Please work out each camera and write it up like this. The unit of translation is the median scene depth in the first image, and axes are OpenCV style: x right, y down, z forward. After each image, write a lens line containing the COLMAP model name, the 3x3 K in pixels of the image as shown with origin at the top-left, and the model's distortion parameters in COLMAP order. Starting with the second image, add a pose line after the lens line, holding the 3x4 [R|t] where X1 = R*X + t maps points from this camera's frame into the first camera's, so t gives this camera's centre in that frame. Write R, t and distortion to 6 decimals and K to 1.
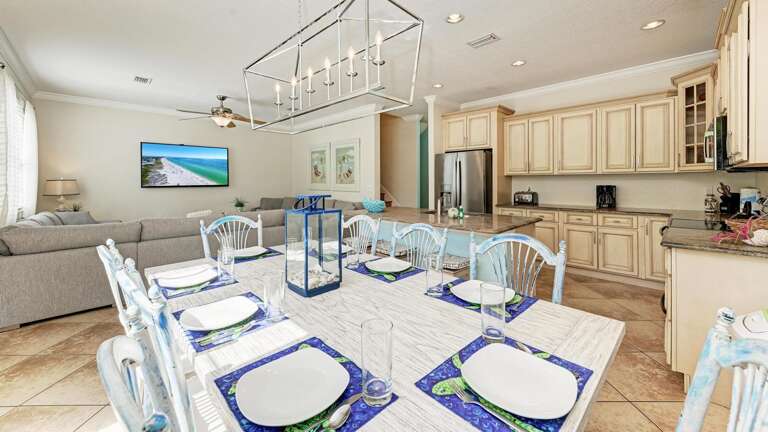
lens RADIAL K [[294.8, 0, 387.1], [0, 294.8, 181.5], [0, 0, 1]] dist [0.004065, -0.000966]
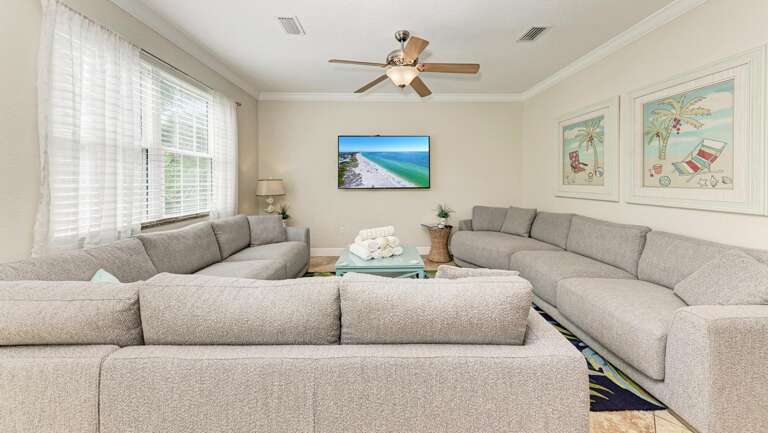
lens RADIAL K [[259.3, 0, 386.6], [0, 259.3, 183.5], [0, 0, 1]] dist [0.005615, -0.001157]
pose [[0.730773, 0.004193, -0.682607, -0.264725], [-0.000835, 0.999986, 0.005248, 0.000219], [0.682620, -0.003265, 0.730767, 0.678493]]
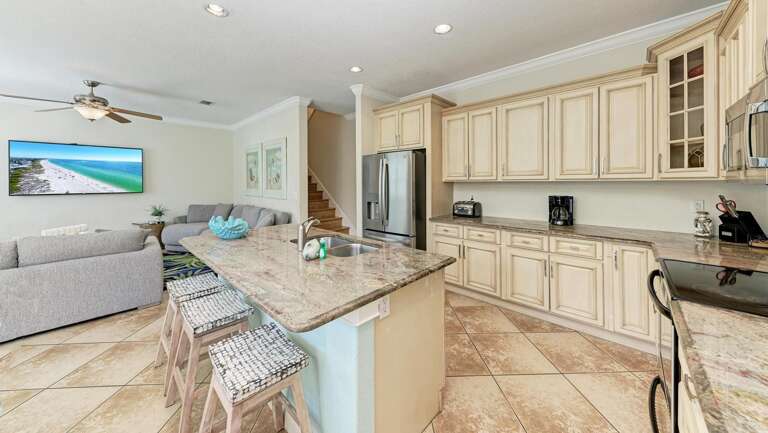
lens RADIAL K [[259.3, 0, 389.5], [0, 259.3, 182.8], [0, 0, 1]] dist [0.005615, -0.001157]
pose [[0.999088, -0.001712, 0.042653, 0.230360], [0.001619, 0.999996, 0.002213, -0.020394], [-0.042656, -0.002142, 0.999088, 0.296413]]
